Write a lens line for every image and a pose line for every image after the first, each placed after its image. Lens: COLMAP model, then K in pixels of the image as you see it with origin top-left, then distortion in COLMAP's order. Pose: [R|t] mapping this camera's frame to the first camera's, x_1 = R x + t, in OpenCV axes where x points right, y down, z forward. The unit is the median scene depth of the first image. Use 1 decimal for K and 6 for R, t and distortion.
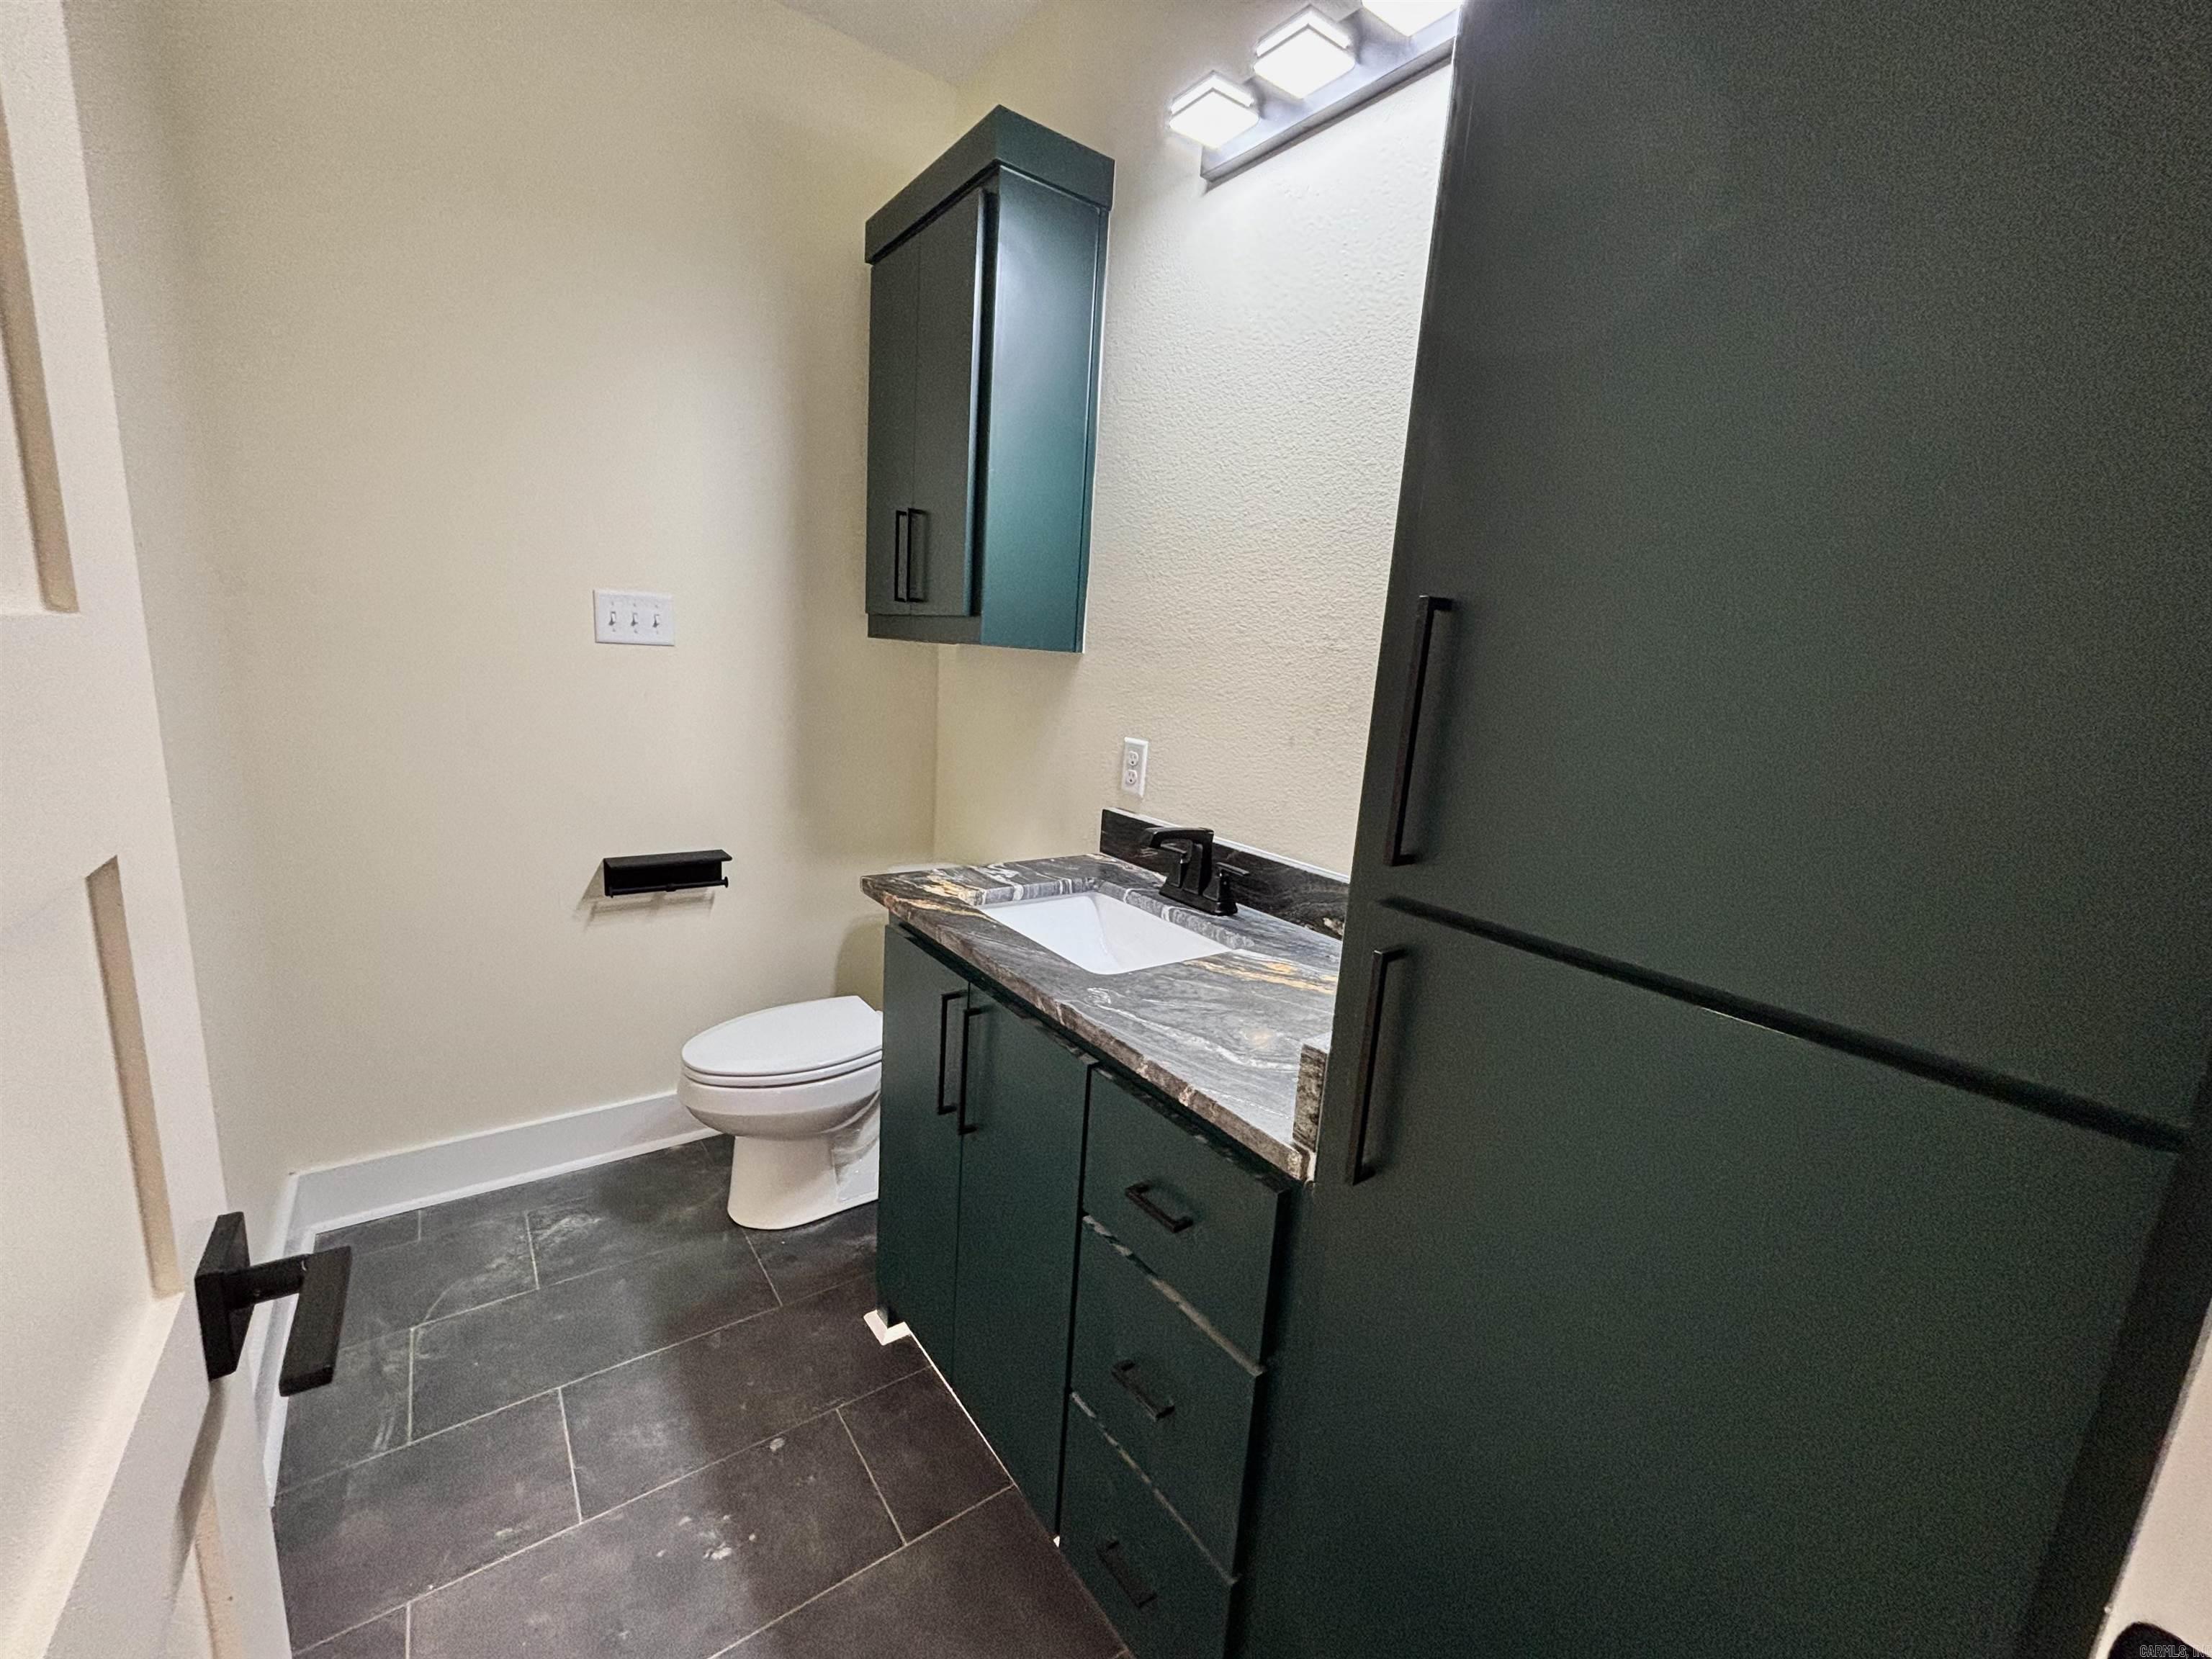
lens RADIAL K [[891.6, 0, 1106.1], [0, 891.6, 836.7], [0, 0, 1]] dist [0.011514, -0.000002]
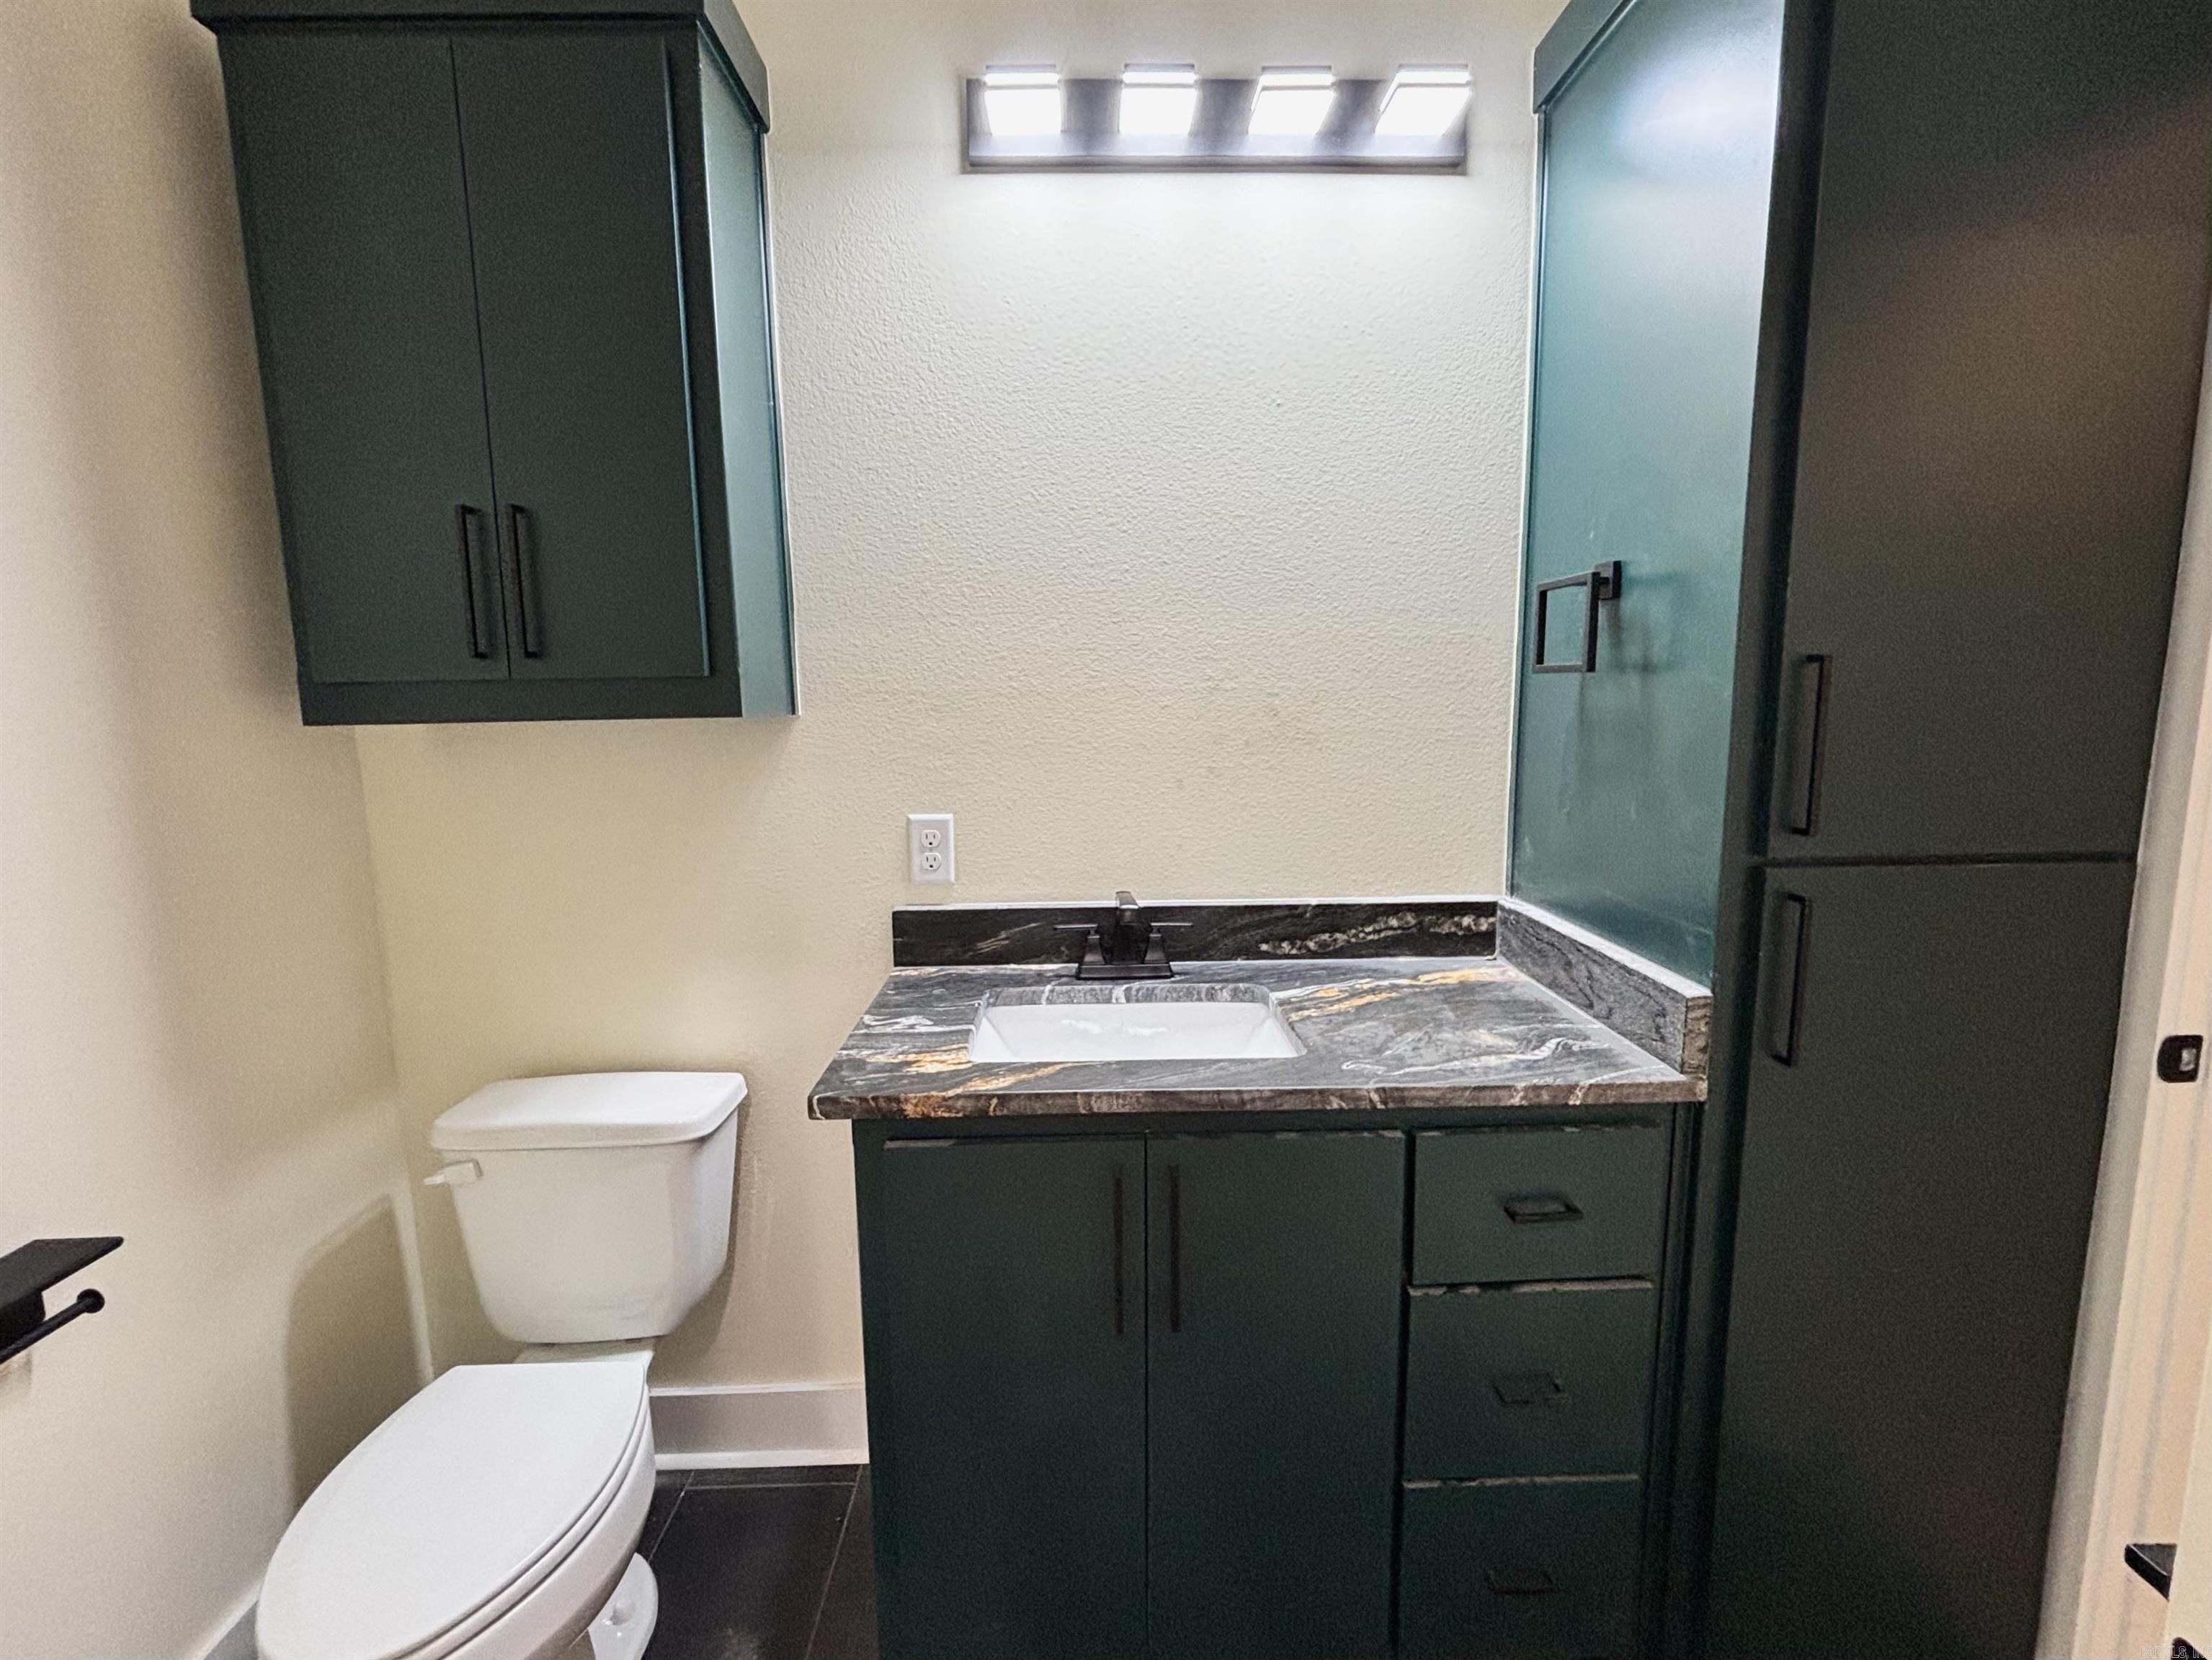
lens RADIAL K [[977.4, 0, 1105.7], [0, 977.4, 834.9], [0, 0, 1]] dist [-0.005390, -0.000155]
pose [[0.571929, -0.188619, 0.798324, -0.749707], [0.216805, 0.973356, 0.074652, -0.158158], [-0.791134, 0.130385, 0.597584, 0.450677]]
